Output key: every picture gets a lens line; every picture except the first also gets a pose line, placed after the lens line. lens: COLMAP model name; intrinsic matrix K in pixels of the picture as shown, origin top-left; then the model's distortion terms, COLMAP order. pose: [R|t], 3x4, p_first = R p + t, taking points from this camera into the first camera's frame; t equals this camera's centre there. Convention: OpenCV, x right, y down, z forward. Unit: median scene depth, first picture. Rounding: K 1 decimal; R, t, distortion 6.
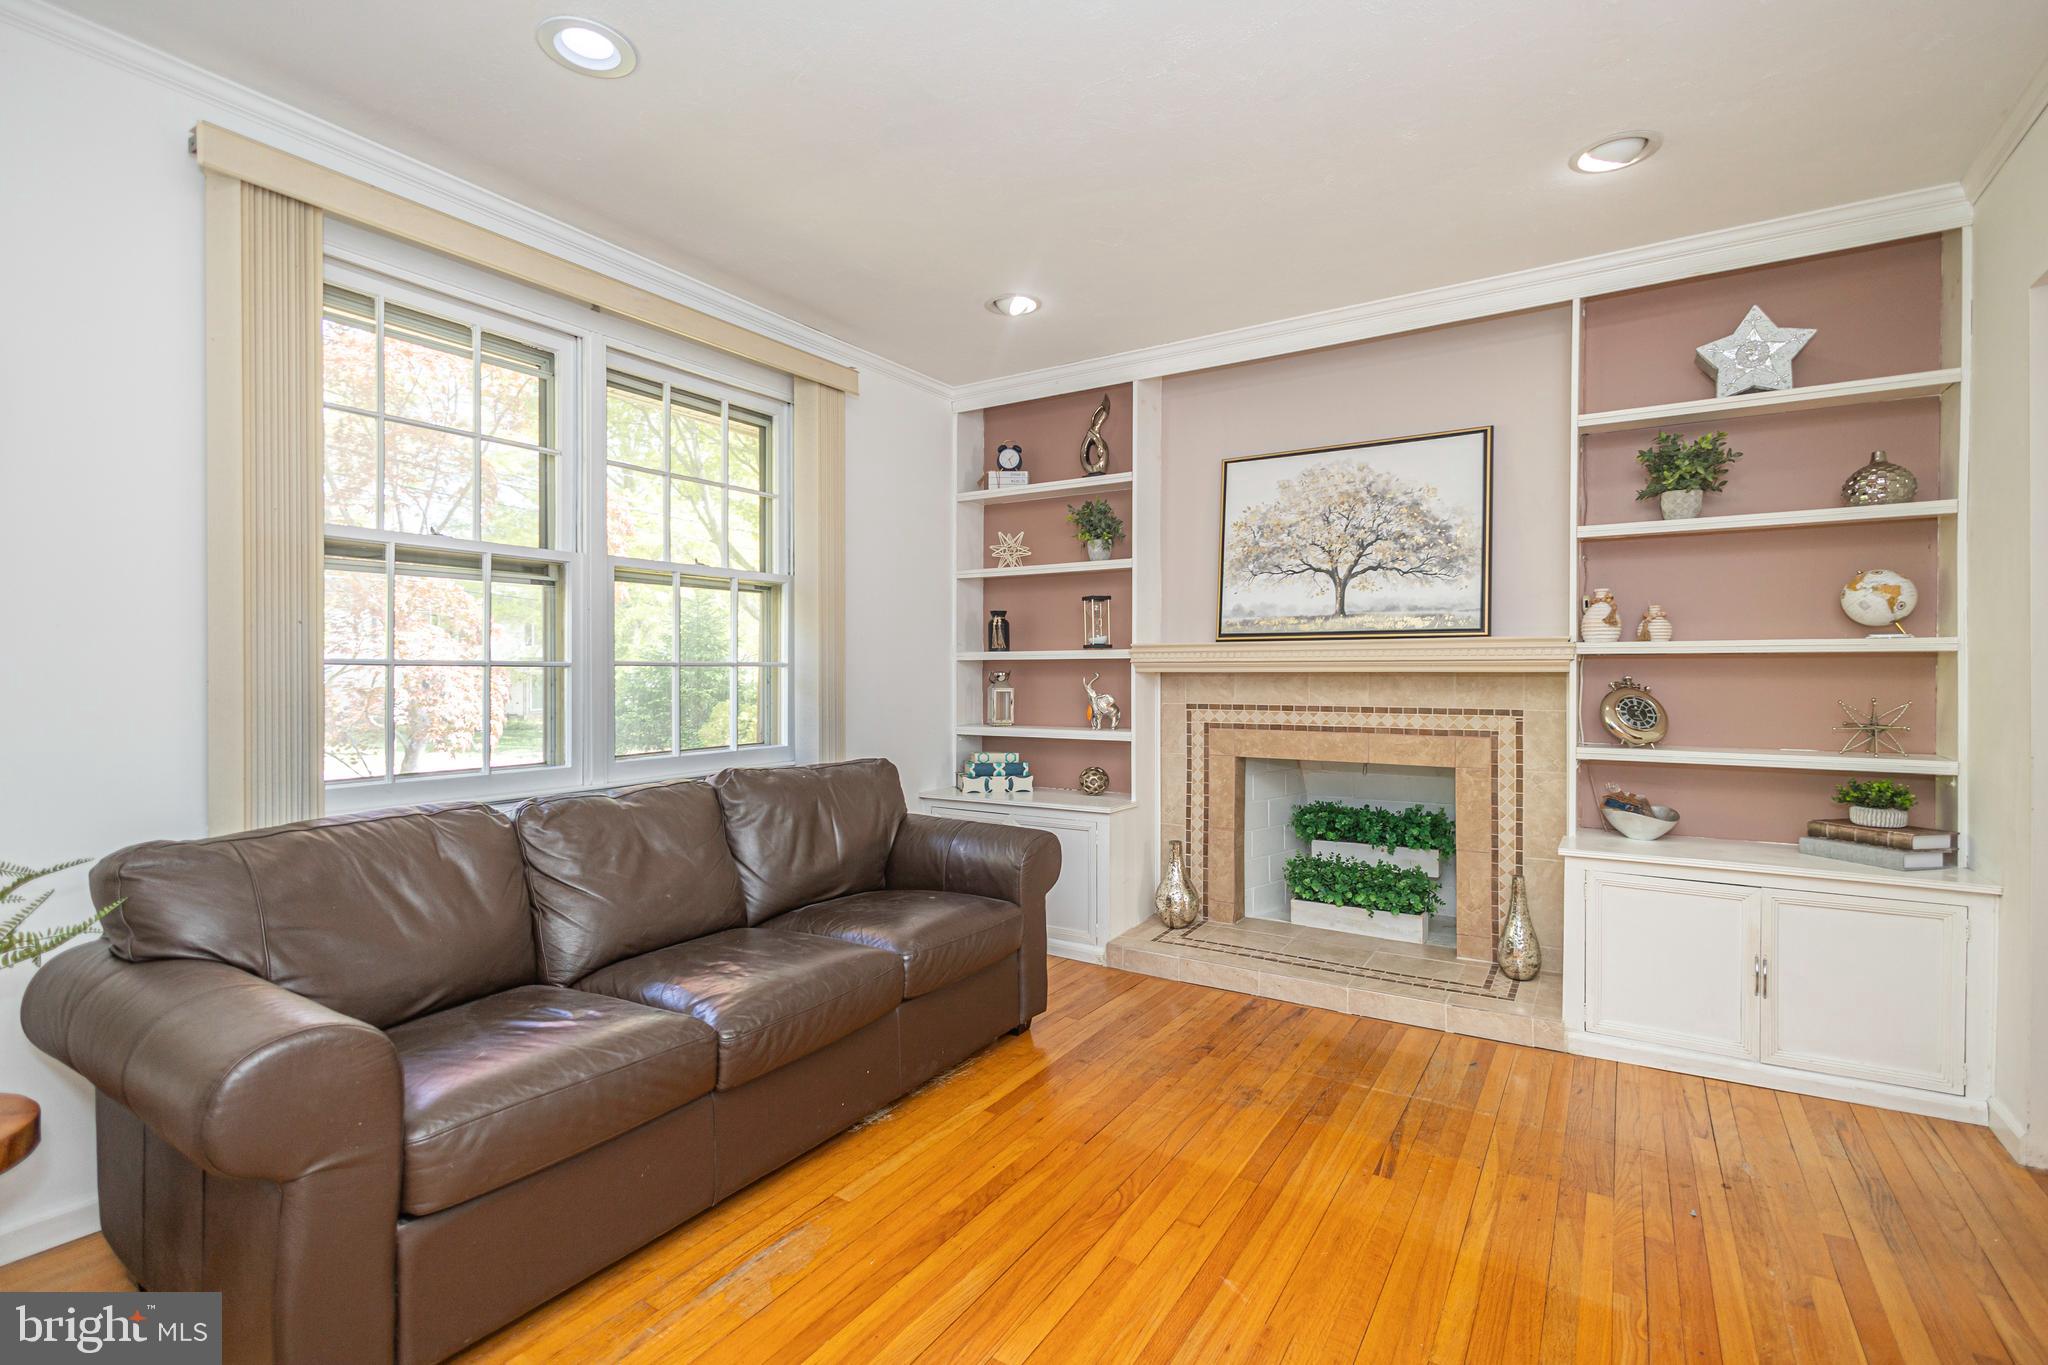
lens RADIAL K [[974.4, 0, 1021.4], [0, 974.4, 685.1], [0, 0, 1]] dist [0.011196, -0.005446]
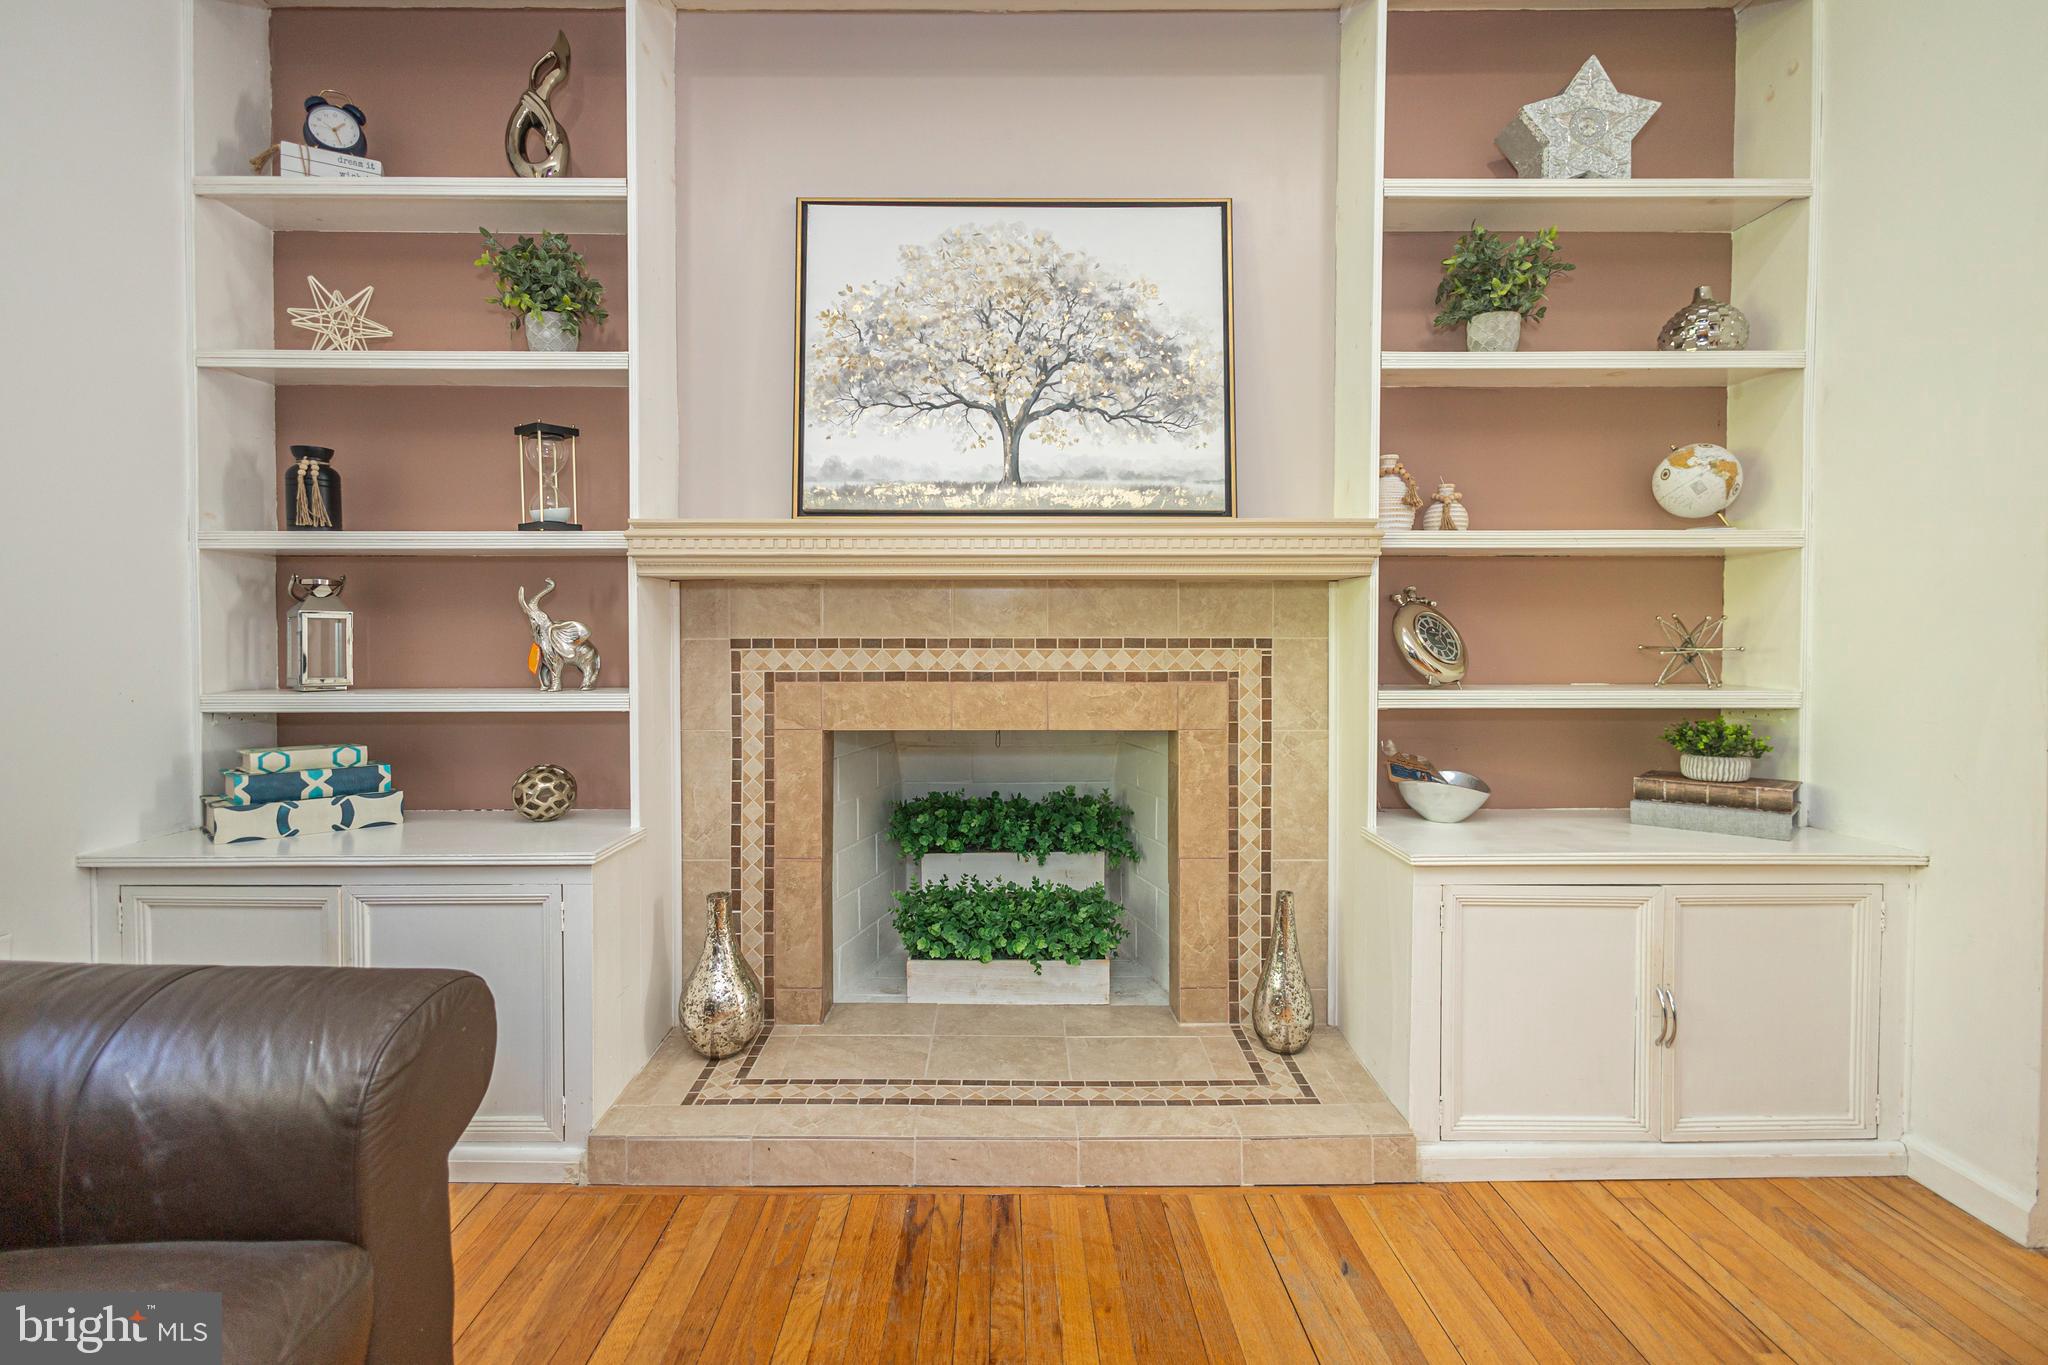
lens RADIAL K [[974.4, 0, 1010.8], [0, 974.4, 654.4], [0, 0, 1]] dist [0.011196, -0.005446]
pose [[0.844124, -0.009986, 0.536054, 0.008203], [0.008808, 0.999950, 0.004759, 0.029221], [-0.536075, 0.000704, 0.844170, 0.494142]]
